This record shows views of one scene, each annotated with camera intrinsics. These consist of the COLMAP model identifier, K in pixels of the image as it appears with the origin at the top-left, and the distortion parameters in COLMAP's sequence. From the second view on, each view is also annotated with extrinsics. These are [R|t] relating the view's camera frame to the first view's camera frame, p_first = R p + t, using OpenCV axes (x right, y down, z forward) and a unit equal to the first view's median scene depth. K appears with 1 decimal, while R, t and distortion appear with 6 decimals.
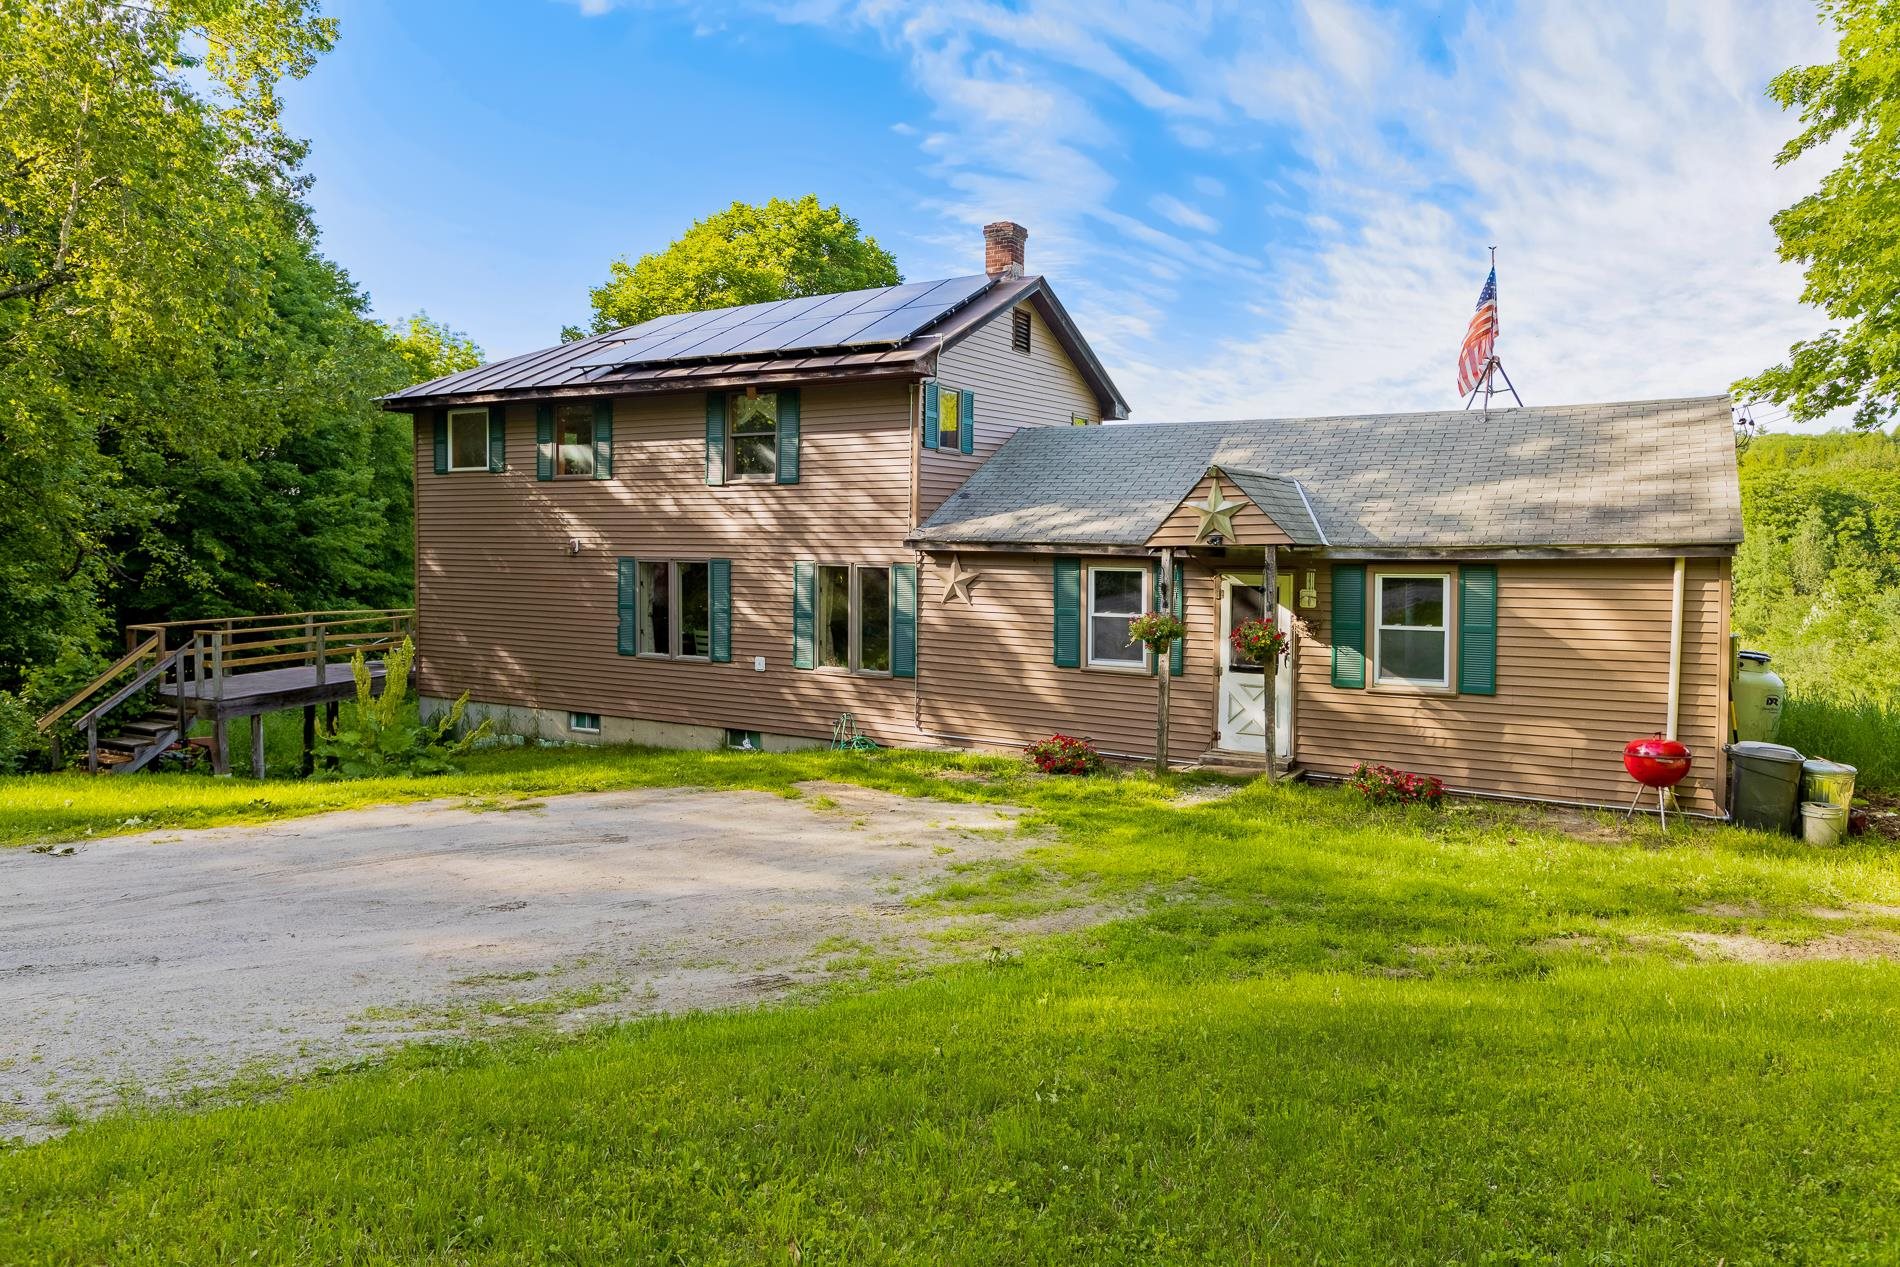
lens RADIAL K [[1171.0, 0, 947.2], [0, 1171.0, 577.2], [0, 0, 1]] dist [-0.000547, -0.001391]
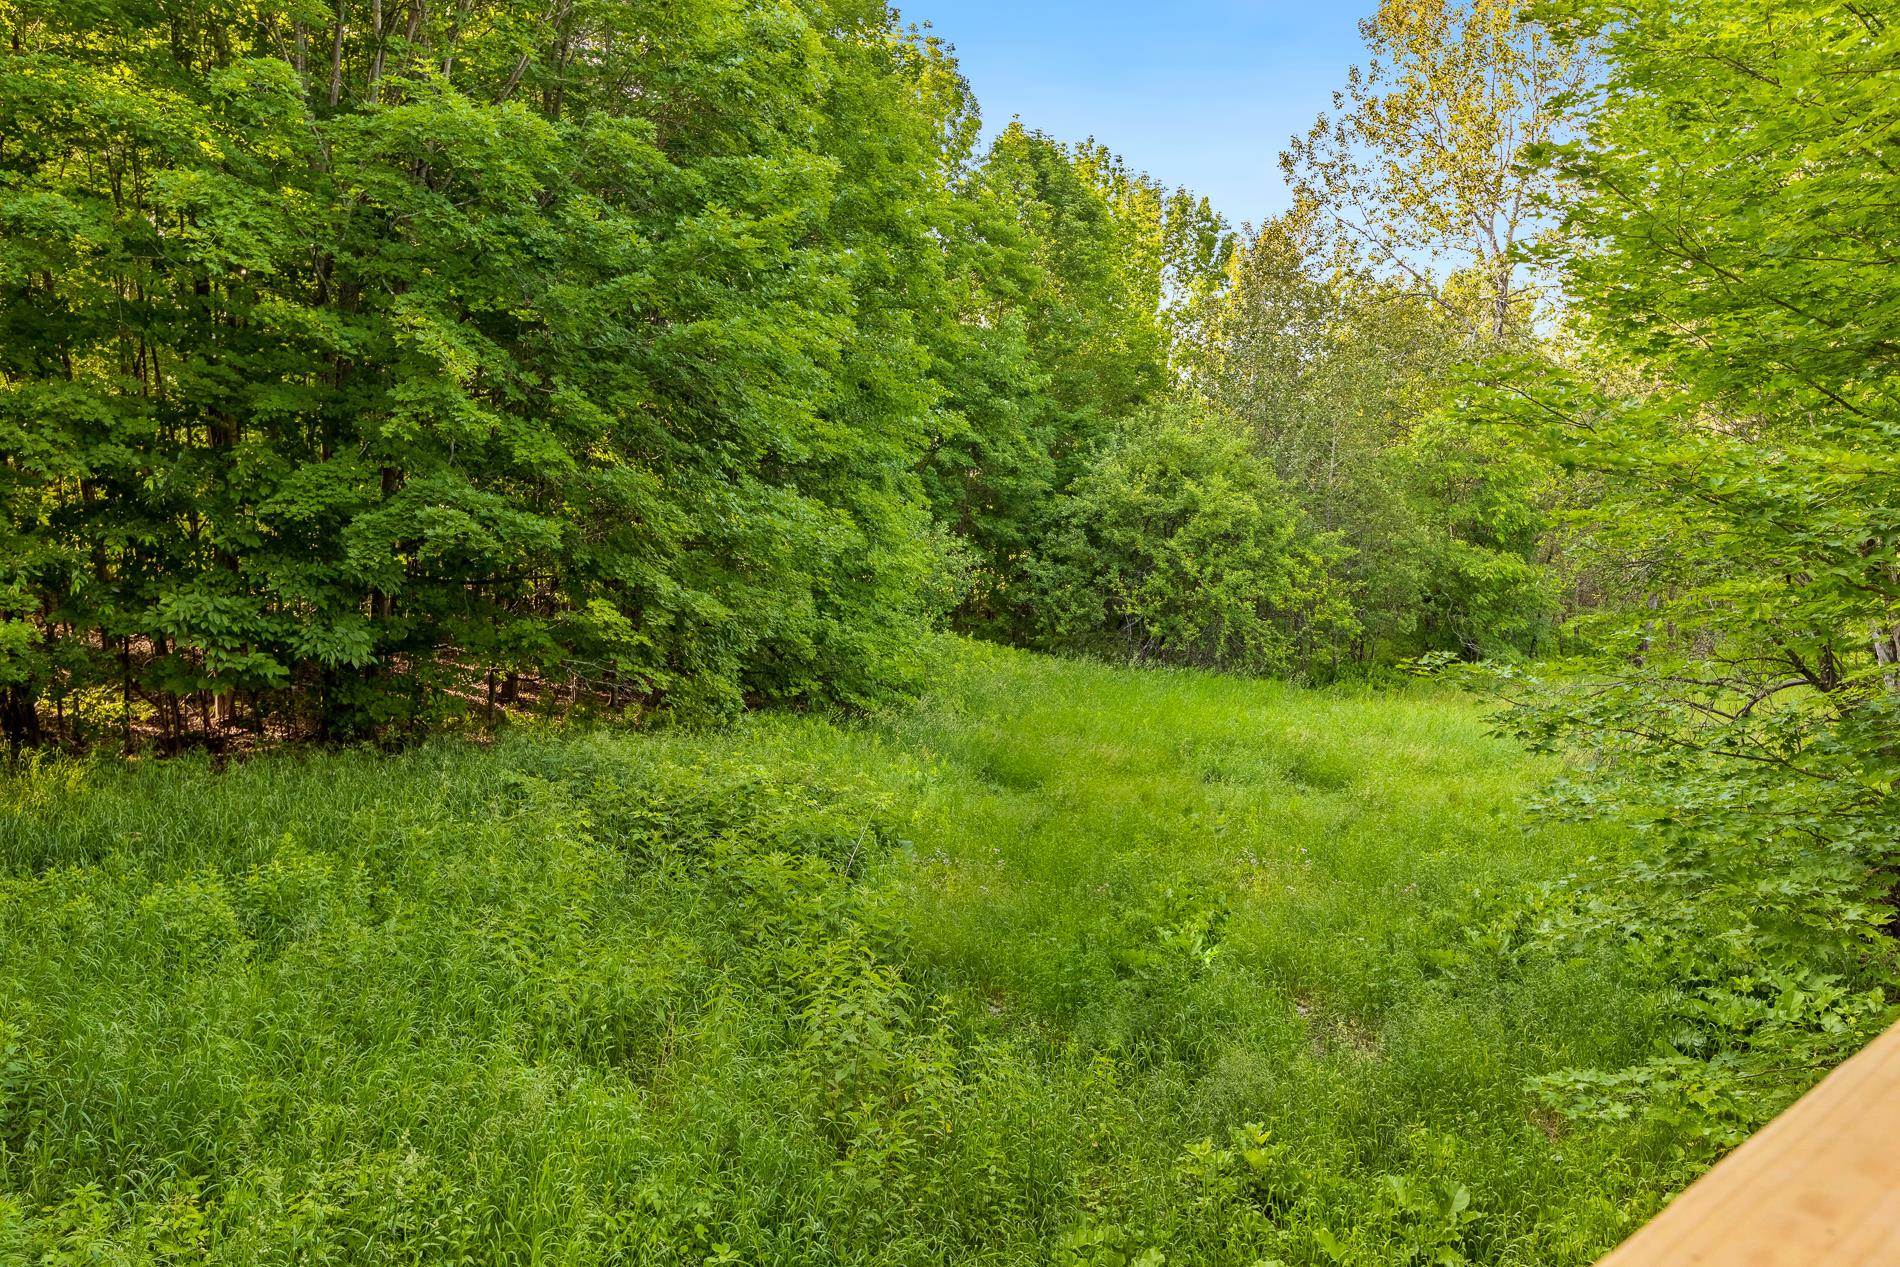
lens RADIAL K [[1399.8, 0, 941.9], [0, 1399.8, 612.8], [0, 0, 1]] dist [0.000343, 0.000325]
pose [[0.941333, 0.031834, -0.335976, -0.724719], [0.005739, 0.993887, 0.110251, 0.020792], [0.337432, -0.105712, 0.935396, 1.371452]]
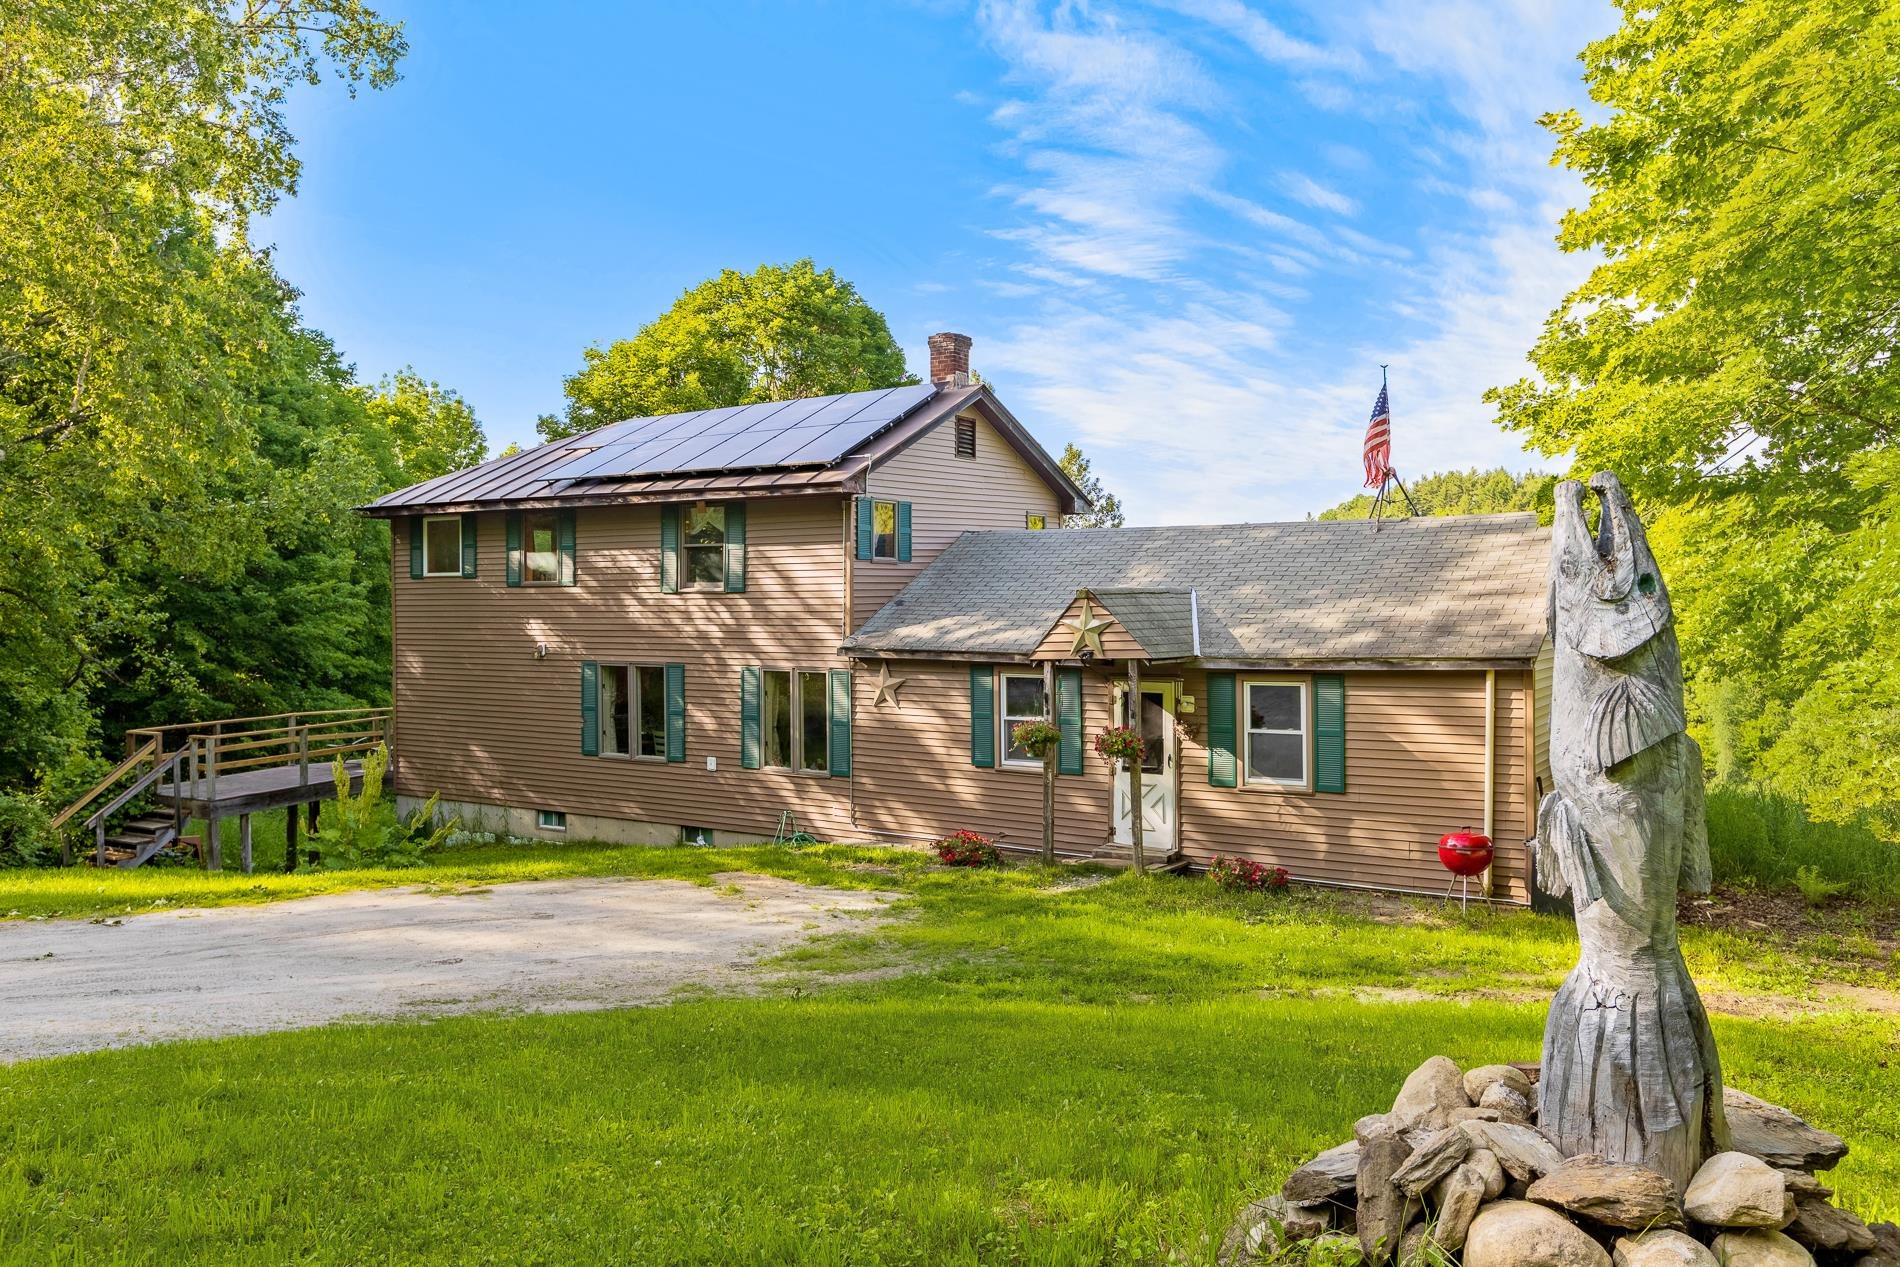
lens RADIAL K [[1399.8, 0, 941.9], [0, 1399.8, 612.8], [0, 0, 1]] dist [0.000343, 0.000325]
pose [[0.998126, -0.011843, -0.060031, 0.131664], [0.010482, 0.999682, -0.022936, -0.032304], [0.060283, 0.022264, 0.997933, -0.258351]]
